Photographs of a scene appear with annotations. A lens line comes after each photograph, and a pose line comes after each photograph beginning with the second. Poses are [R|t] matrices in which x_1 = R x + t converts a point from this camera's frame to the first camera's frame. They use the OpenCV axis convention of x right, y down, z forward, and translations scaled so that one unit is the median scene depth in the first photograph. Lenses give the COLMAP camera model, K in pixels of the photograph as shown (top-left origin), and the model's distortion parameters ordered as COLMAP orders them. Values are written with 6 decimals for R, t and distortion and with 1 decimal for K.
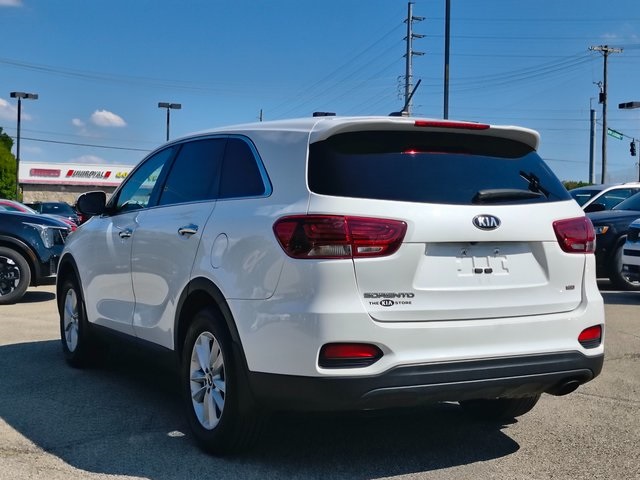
lens RADIAL K [[961.9, 0, 320.0], [0, 961.9, 240.0], [0, 0, 1]] dist [0.045361, -0.103188]
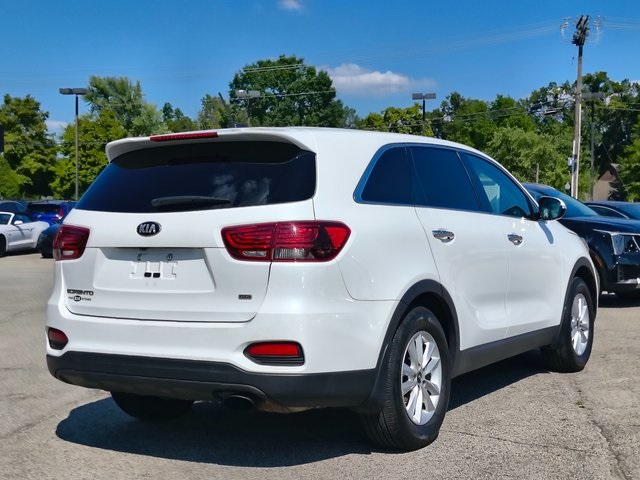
lens RADIAL K [[961.9, 0, 320.0], [0, 961.9, 240.0], [0, 0, 1]] dist [0.045361, -0.103188]
pose [[0.515790, 0.000407, -0.856715, 1.176840], [-0.006135, 0.999976, -0.003219, -0.004027], [0.856693, 0.006916, 0.515780, 0.613056]]
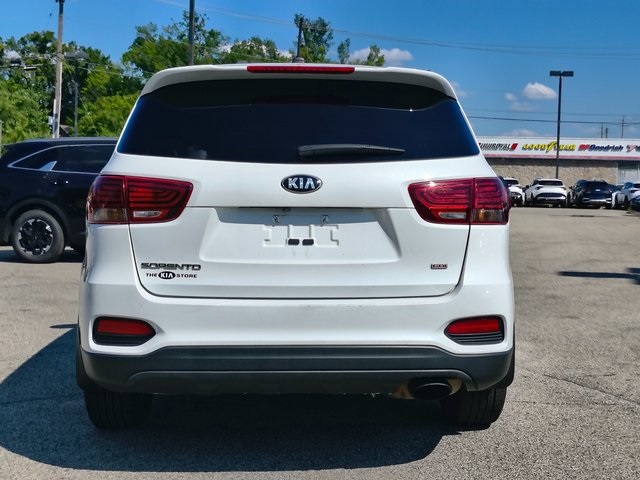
lens RADIAL K [[961.9, 0, 320.0], [0, 961.9, 240.0], [0, 0, 1]] dist [0.045361, -0.103188]
pose [[0.904752, 0.024527, -0.425232, 0.542167], [-0.012558, 0.999443, 0.030929, 0.004175], [0.425754, -0.022643, 0.904556, 0.250988]]
